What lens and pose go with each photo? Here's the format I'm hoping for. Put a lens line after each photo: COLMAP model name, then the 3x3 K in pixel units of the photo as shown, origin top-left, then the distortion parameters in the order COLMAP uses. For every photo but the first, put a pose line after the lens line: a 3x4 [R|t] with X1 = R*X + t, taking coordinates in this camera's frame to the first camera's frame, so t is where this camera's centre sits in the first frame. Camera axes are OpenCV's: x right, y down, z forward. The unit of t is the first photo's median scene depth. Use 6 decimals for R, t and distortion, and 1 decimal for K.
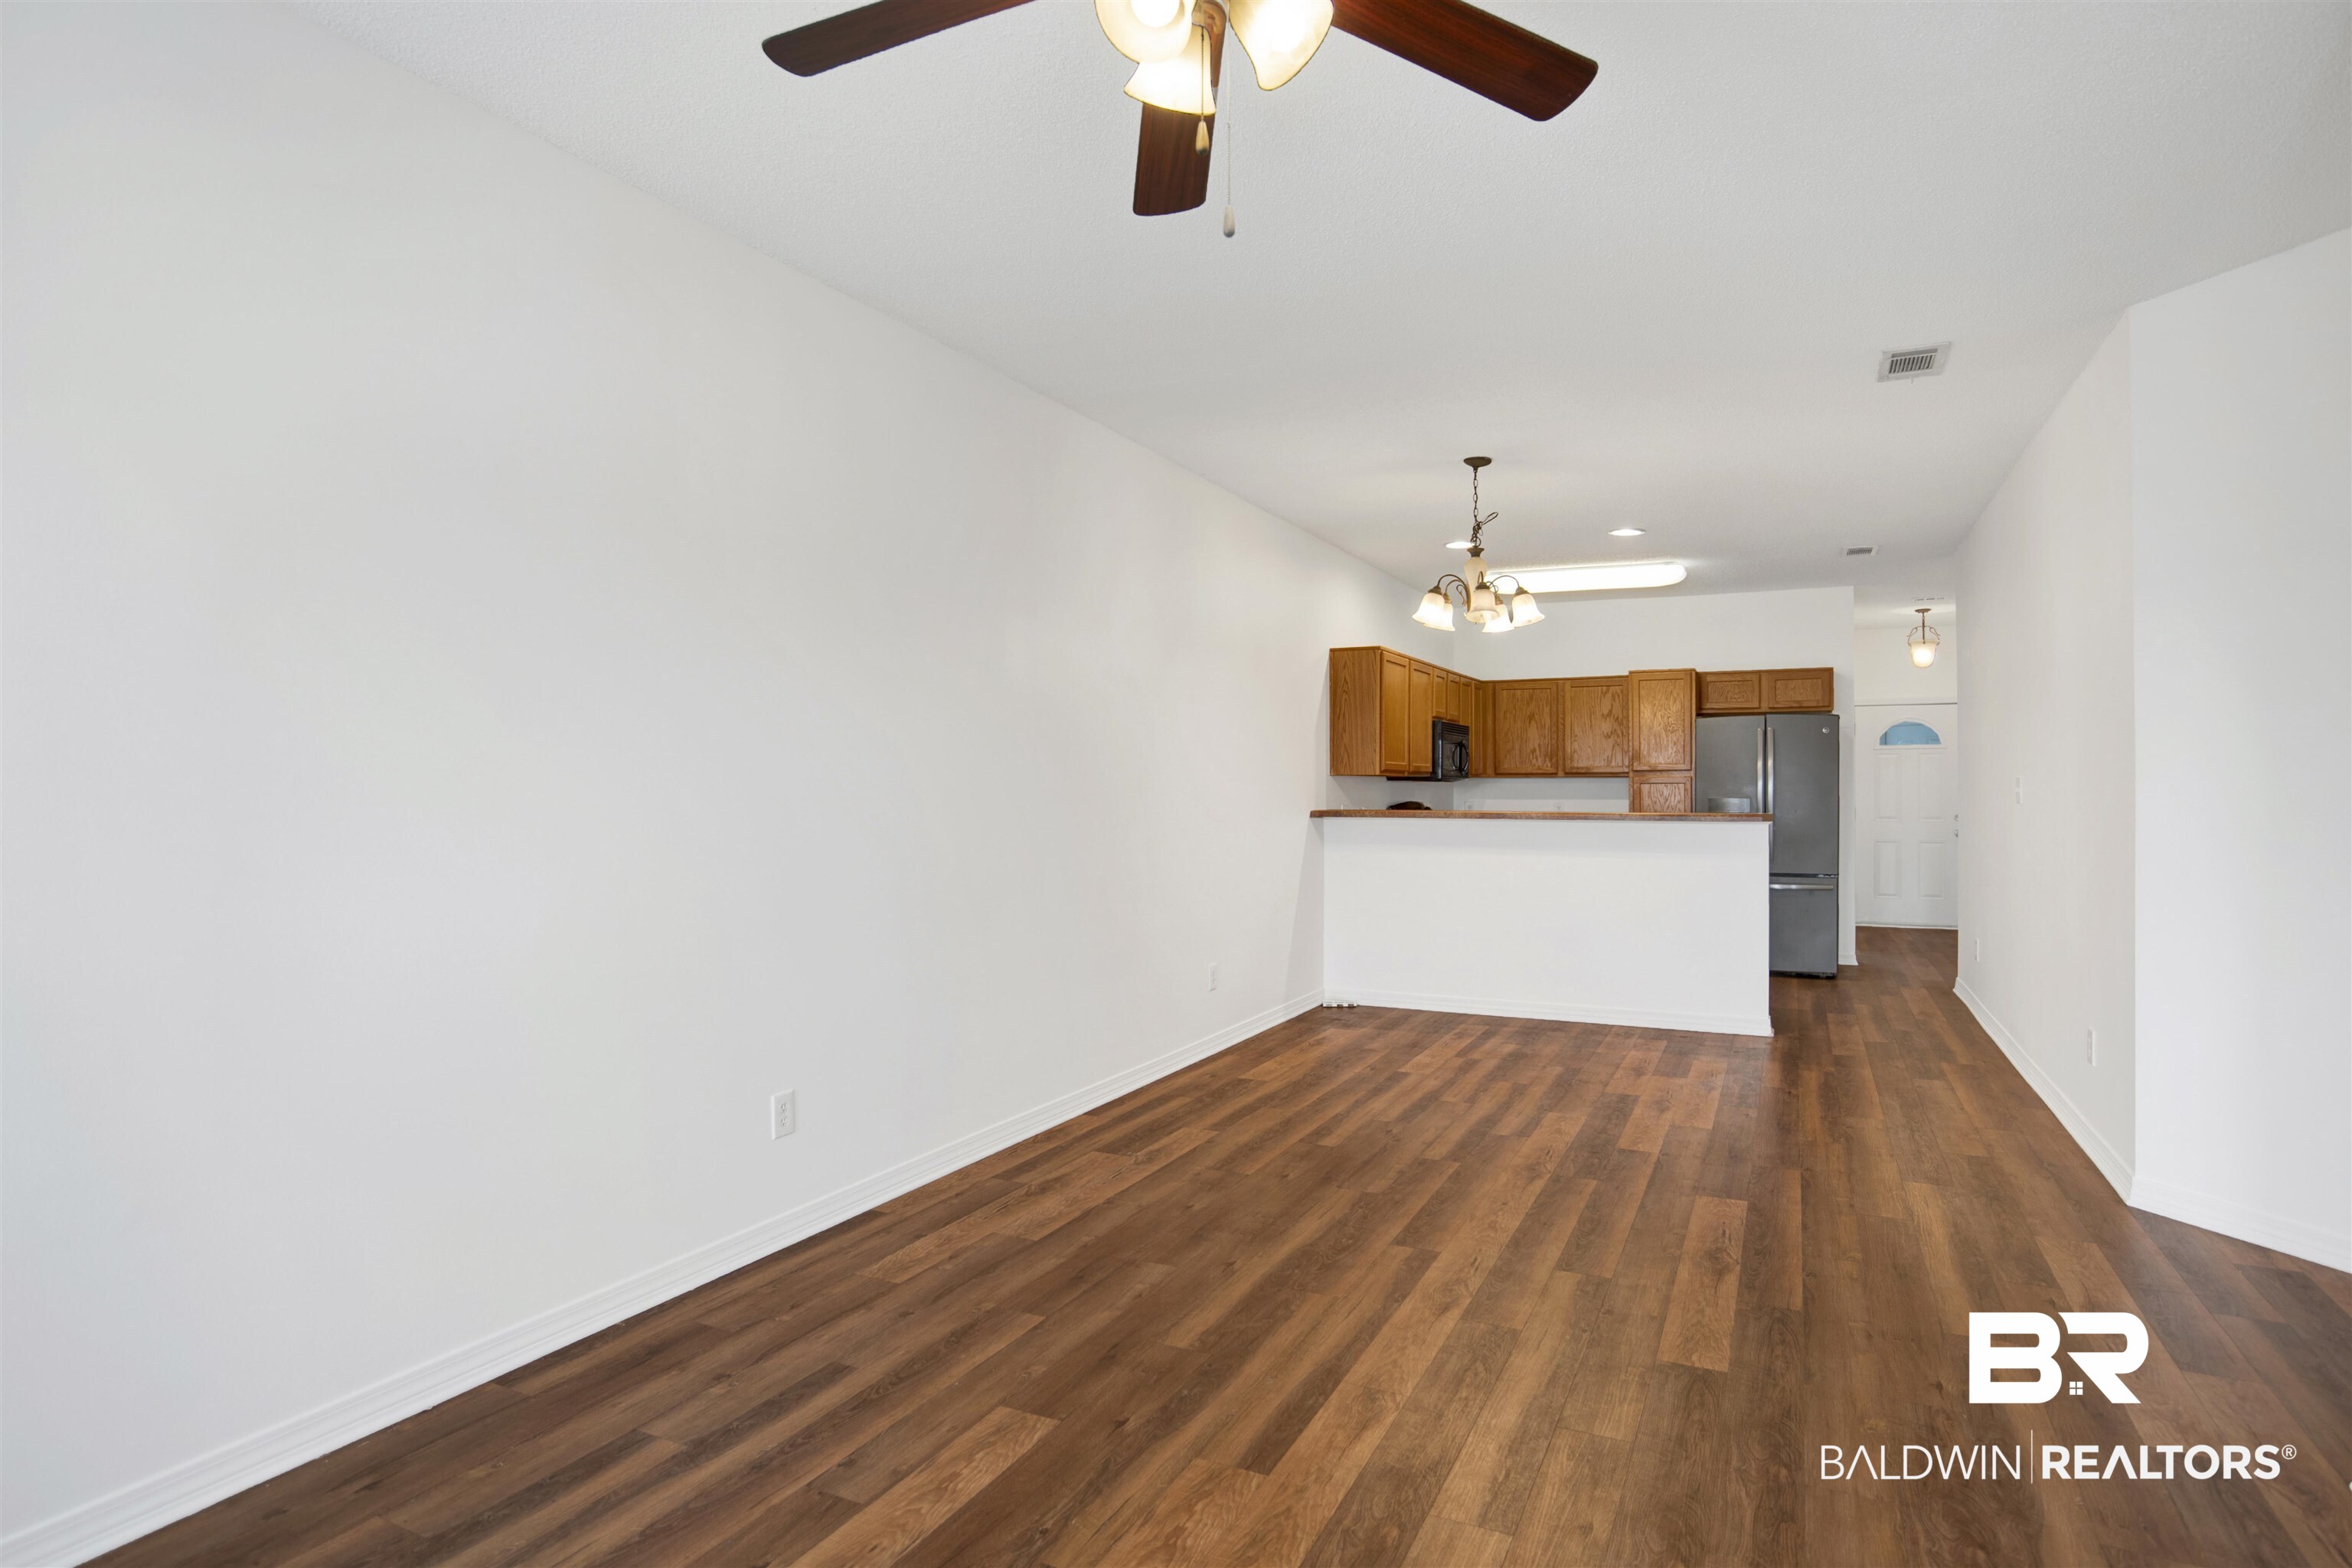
lens RADIAL K [[1233.9, 0, 1223.6], [0, 1233.9, 778.9], [0, 0, 1]] dist [-0.050225, 0.017693]
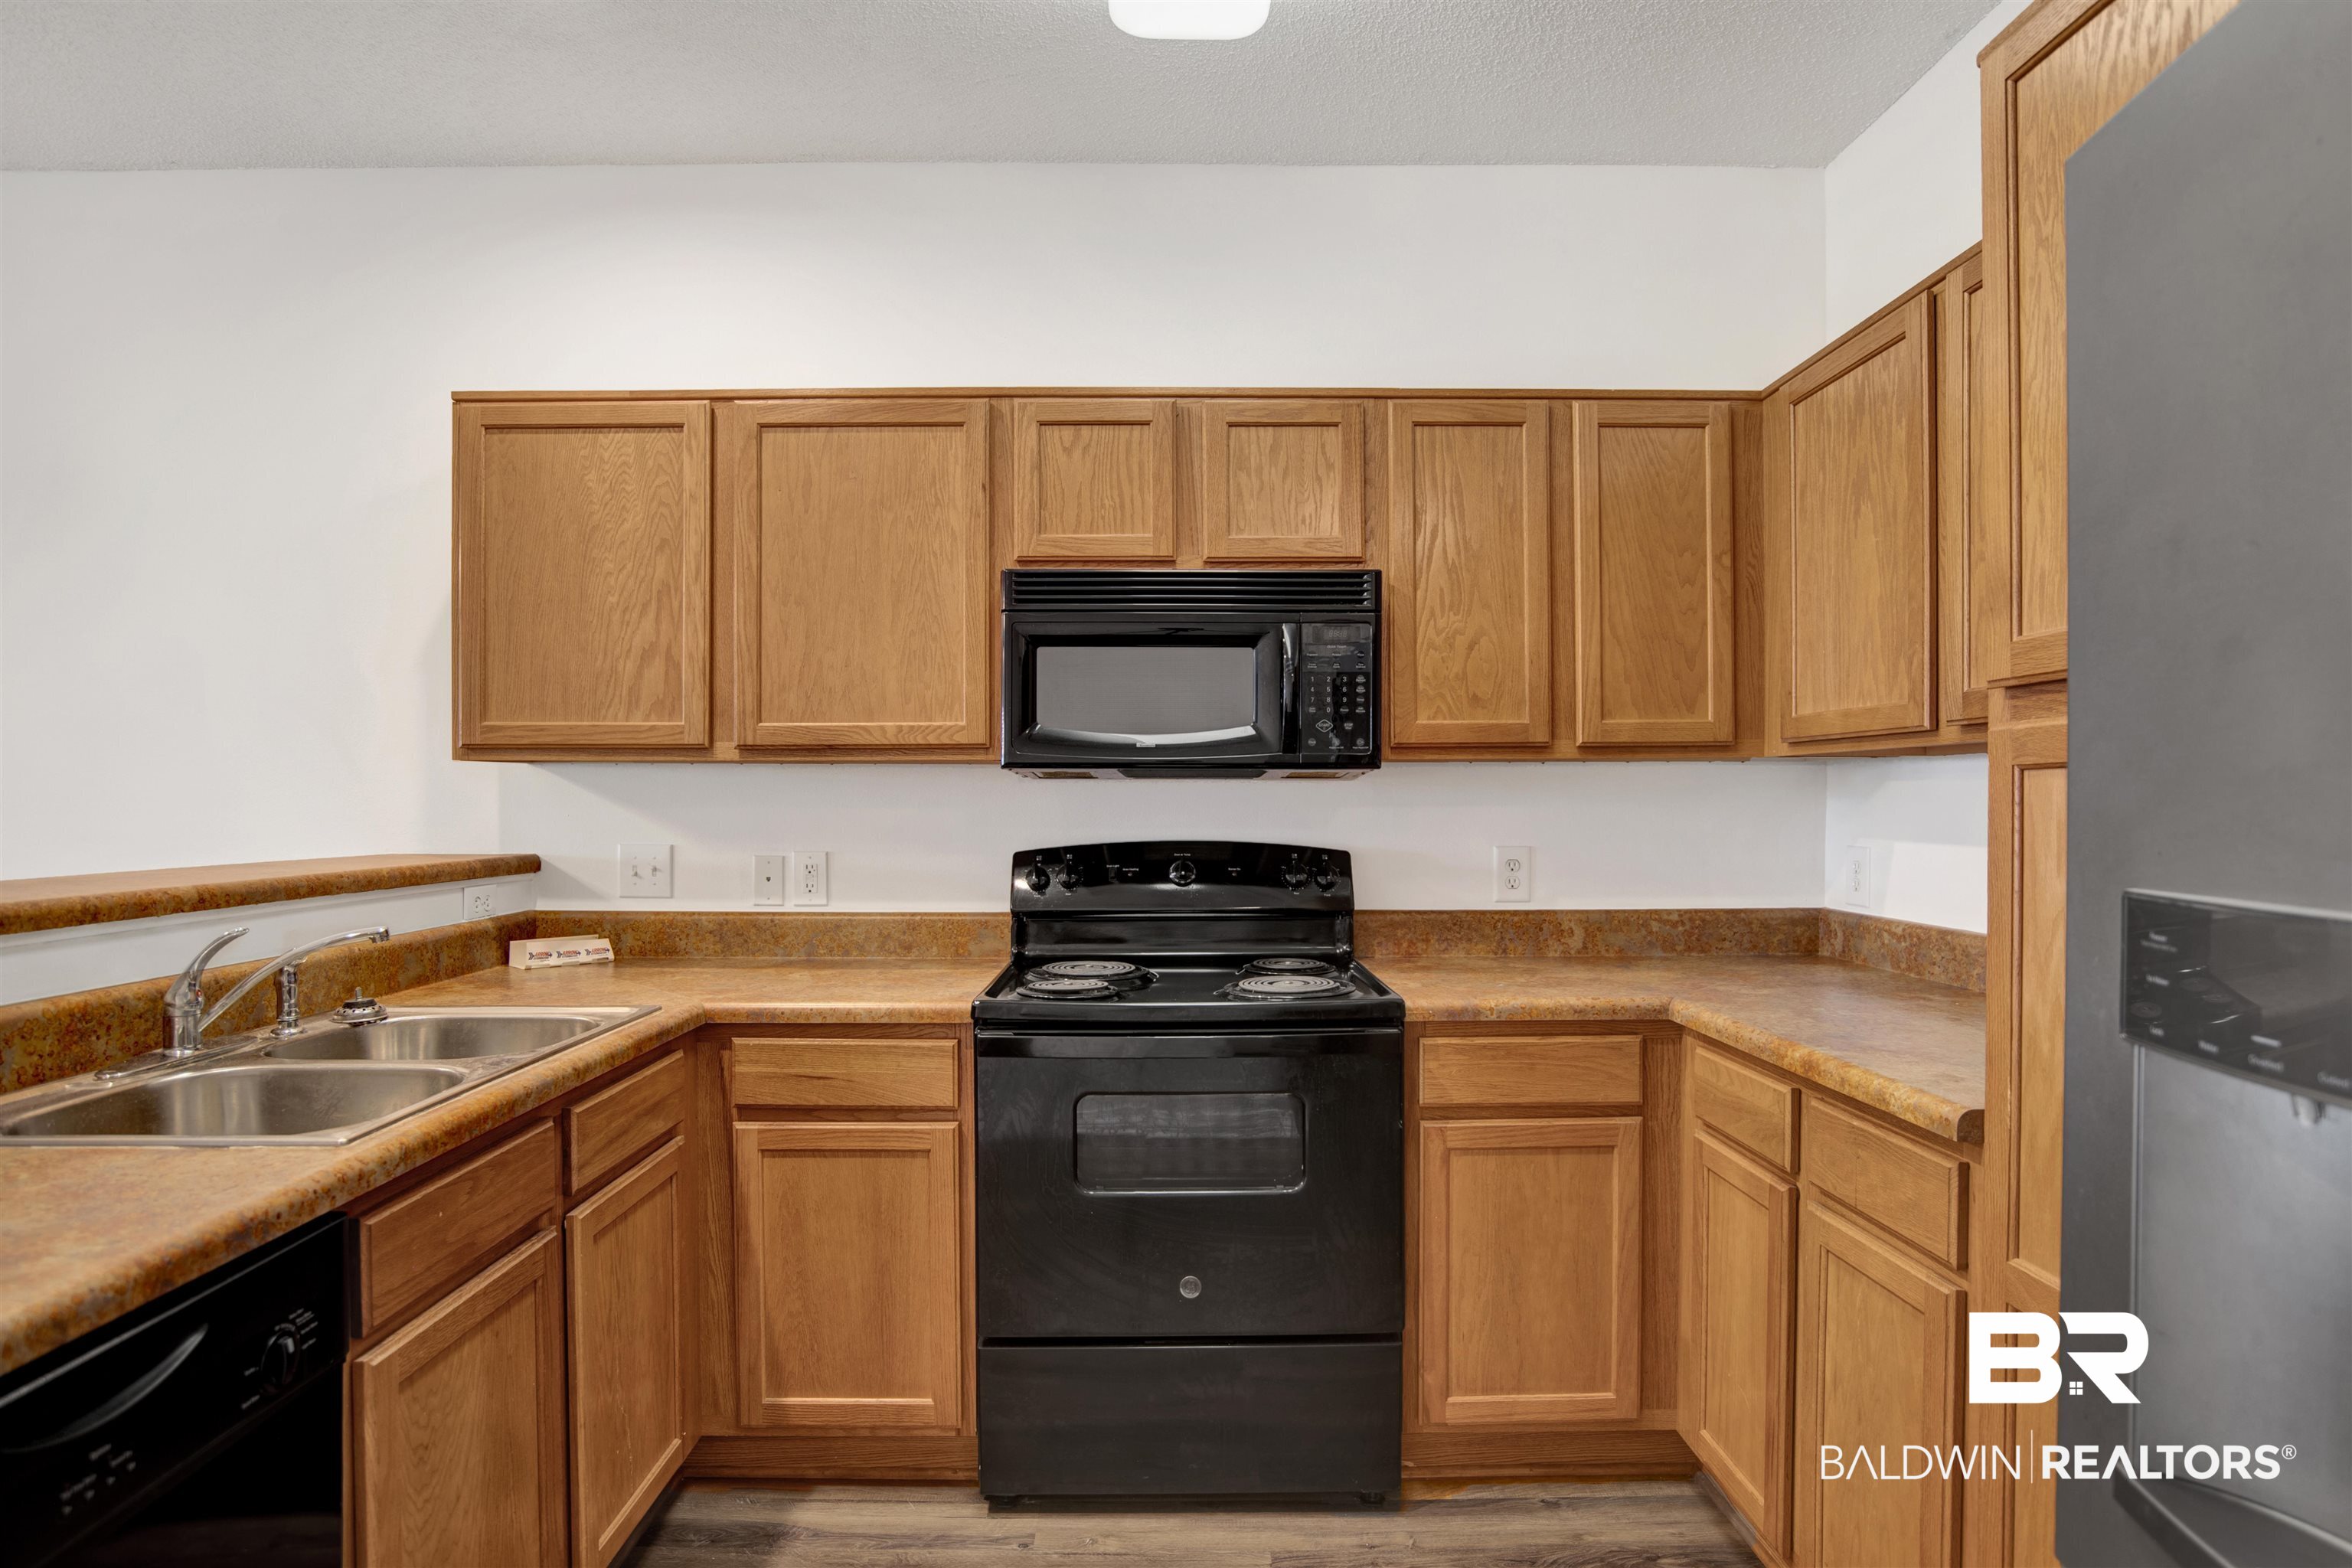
lens RADIAL K [[1233.9, 0, 1170.4], [0, 1233.9, 807.2], [0, 0, 1]] dist [-0.050225, 0.017693]
pose [[0.430138, 0.005523, -0.902746, 0.526609], [0.006883, 0.999932, 0.009397, 0.007830], [0.902737, -0.010256, 0.430070, 1.040846]]
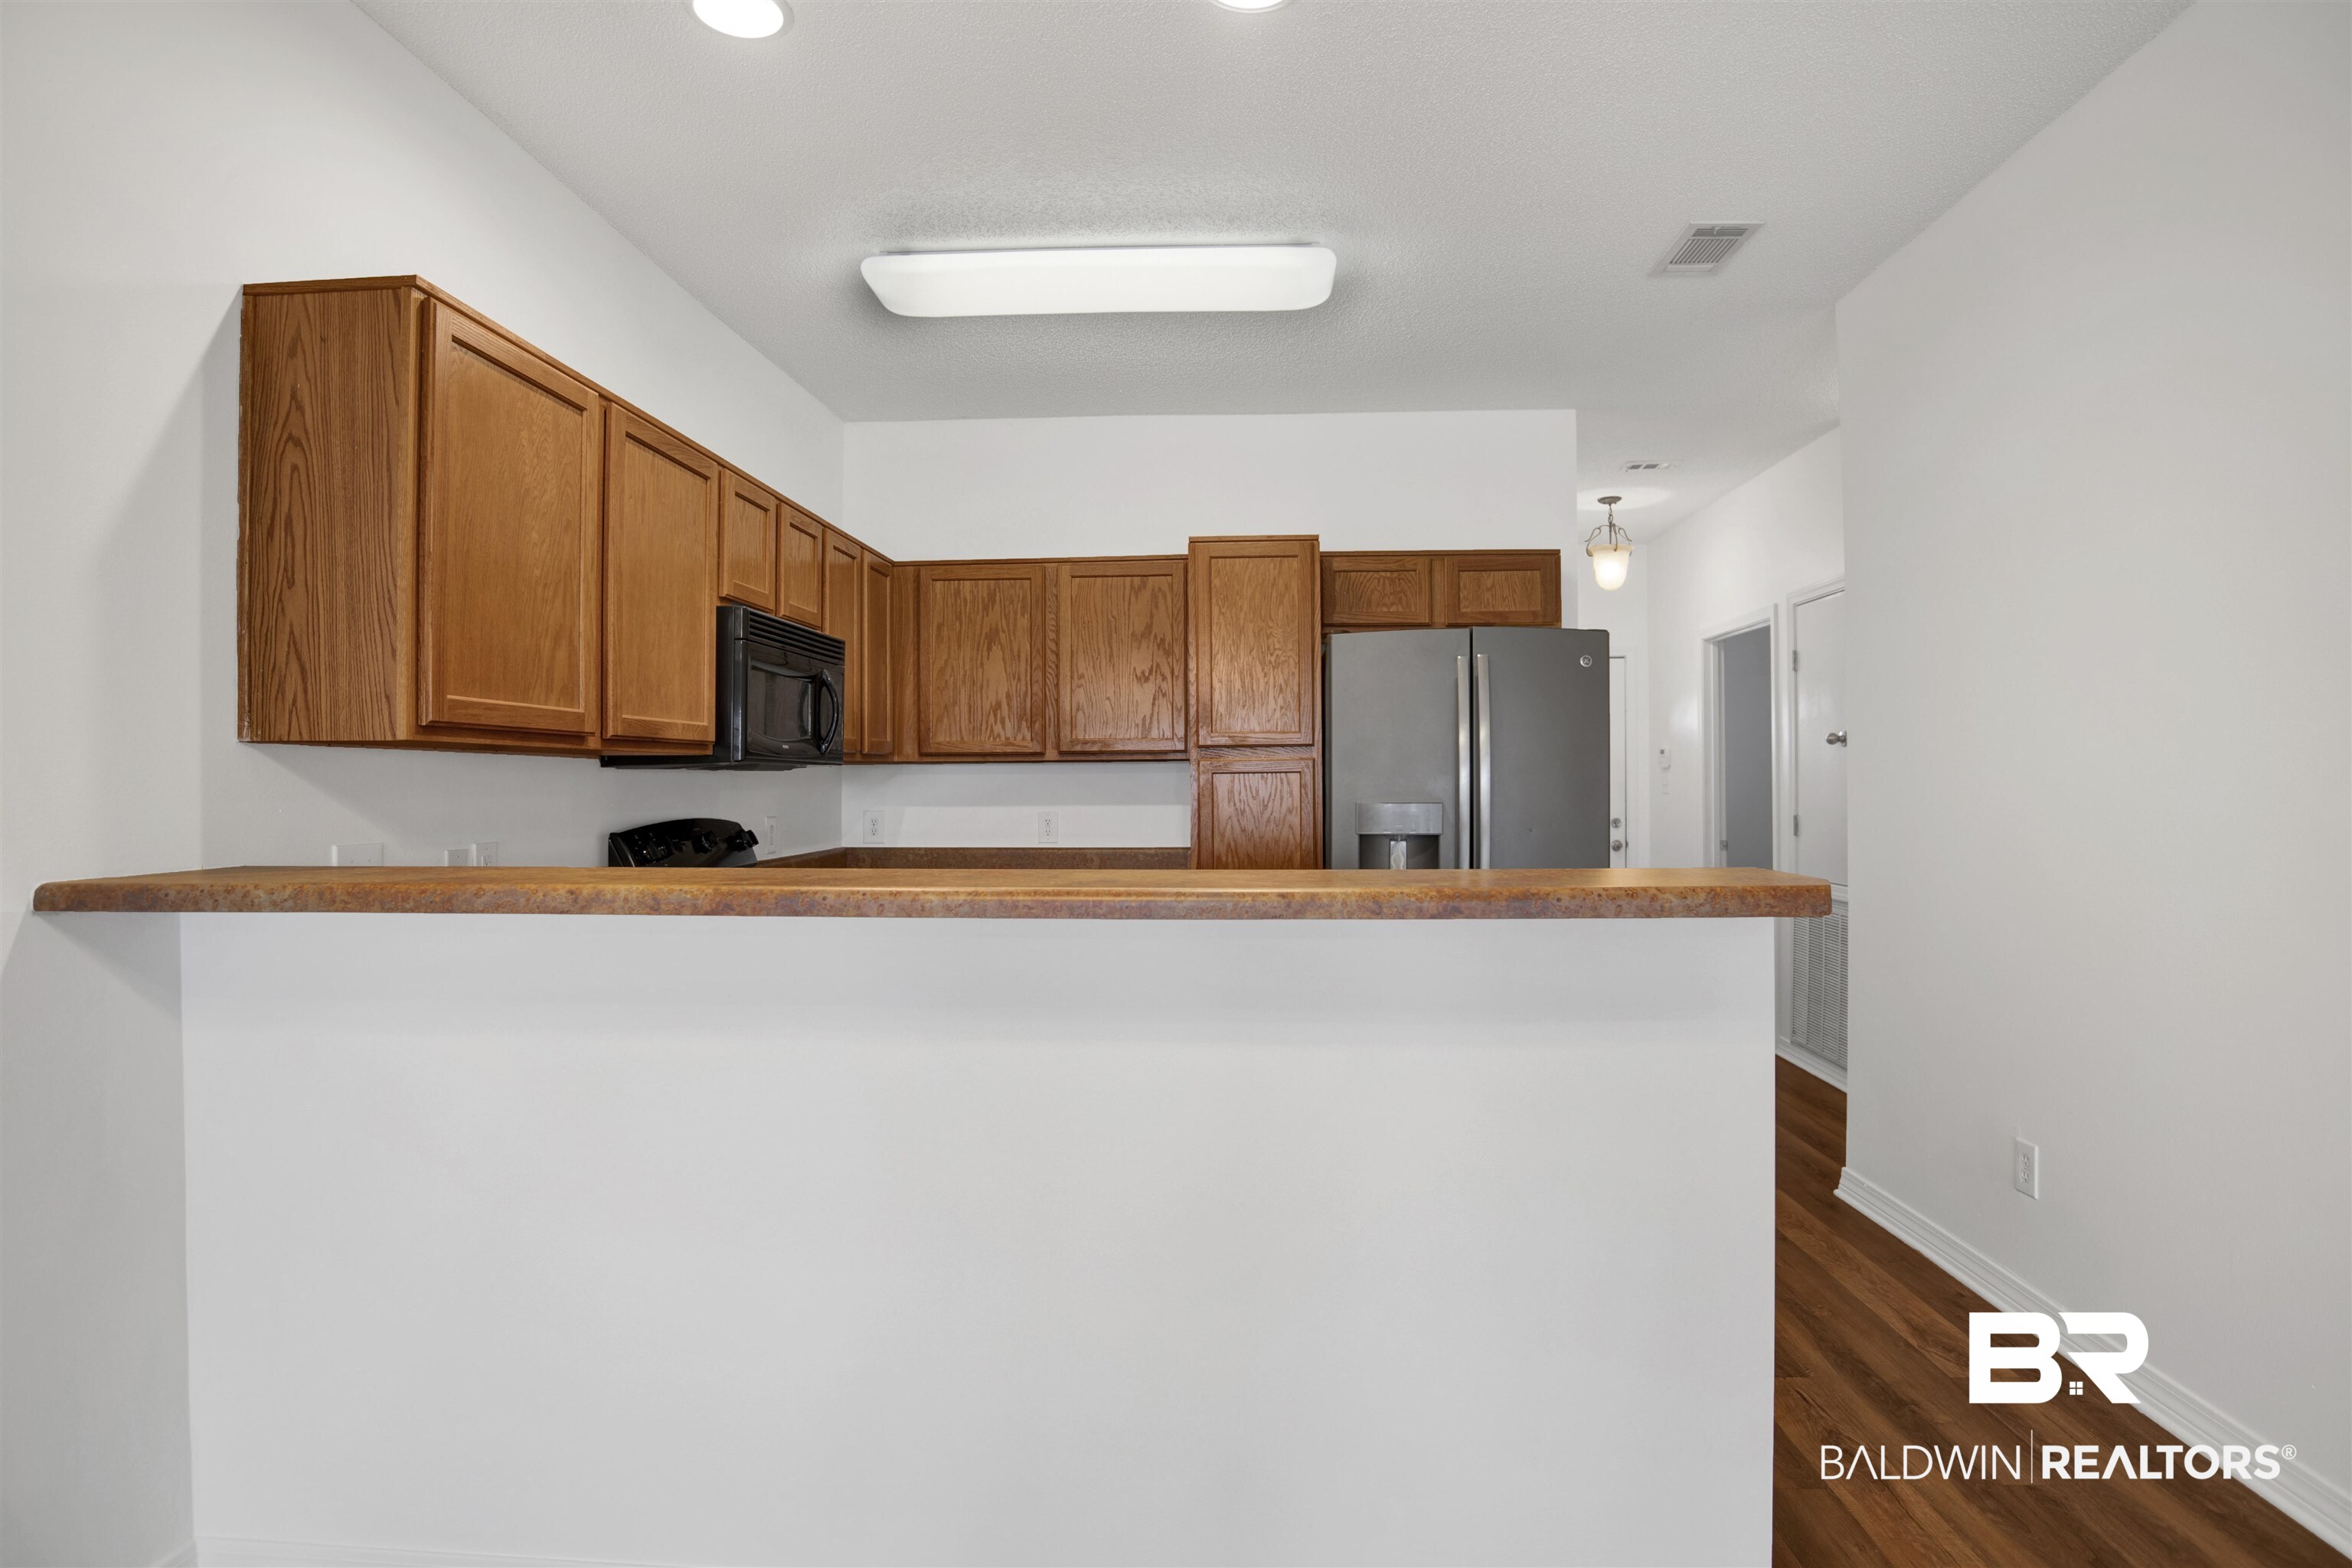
lens RADIAL K [[1233.9, 0, 1170.6], [0, 1233.9, 792.1], [0, 0, 1]] dist [-0.050225, 0.017693]
pose [[0.933460, -0.007881, 0.358595, 0.187056], [0.002444, 0.999875, 0.015614, 0.004370], [-0.358673, -0.013699, 0.933363, 0.687883]]
